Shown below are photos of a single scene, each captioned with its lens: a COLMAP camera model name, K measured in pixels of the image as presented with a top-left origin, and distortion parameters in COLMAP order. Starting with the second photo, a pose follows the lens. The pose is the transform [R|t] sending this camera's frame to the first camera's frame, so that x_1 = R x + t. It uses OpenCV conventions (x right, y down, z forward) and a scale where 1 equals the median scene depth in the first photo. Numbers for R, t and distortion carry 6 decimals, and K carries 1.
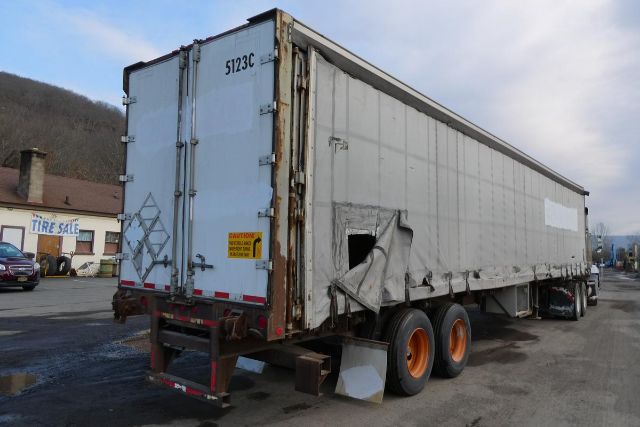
lens RADIAL K [[467.6, 0, 320.0], [0, 467.6, 213.5], [0, 0, 1]] dist [0.034703, 0.001320]
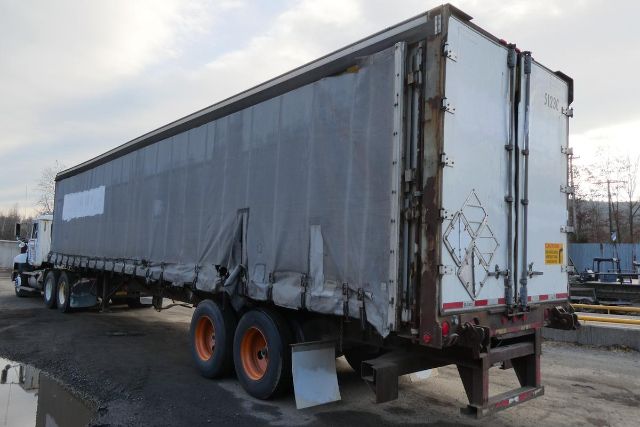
lens RADIAL K [[467.6, 0, 320.0], [0, 467.6, 213.5], [0, 0, 1]] dist [0.034703, 0.001320]
pose [[0.189897, 0.060434, 0.979942, -1.249707], [-0.084213, 0.995428, -0.045070, 0.058077], [-0.978186, -0.073965, 0.194119, 1.137730]]
